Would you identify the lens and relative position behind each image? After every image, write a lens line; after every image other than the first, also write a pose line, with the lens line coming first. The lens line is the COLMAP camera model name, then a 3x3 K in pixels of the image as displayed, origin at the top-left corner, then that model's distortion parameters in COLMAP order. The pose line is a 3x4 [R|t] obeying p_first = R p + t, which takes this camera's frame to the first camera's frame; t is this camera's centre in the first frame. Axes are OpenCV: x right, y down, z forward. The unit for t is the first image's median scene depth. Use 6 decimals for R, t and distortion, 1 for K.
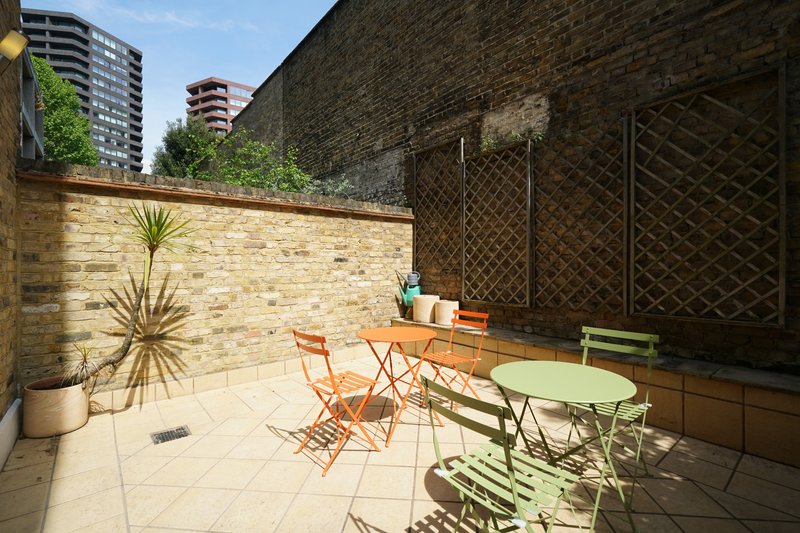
lens RADIAL K [[366.9, 0, 398.5], [0, 366.9, 265.1], [0, 0, 1]] dist [-0.003198, 0.001902]
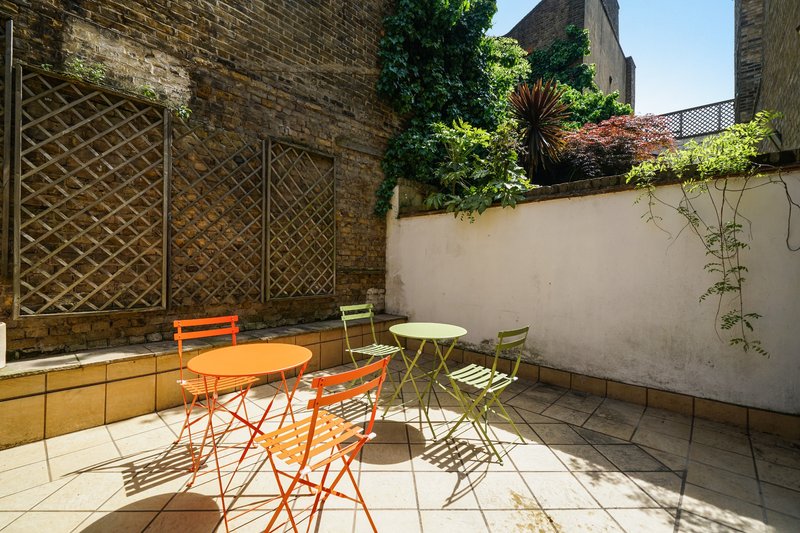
lens RADIAL K [[343.1, 0, 397.7], [0, 343.1, 267.2], [0, 0, 1]] dist [-0.001635, -0.000135]
pose [[-0.137723, -0.003987, 0.990463, -0.581643], [-0.020287, 0.999793, 0.001203, 0.009059], [-0.990263, -0.019928, -0.137775, 0.702270]]
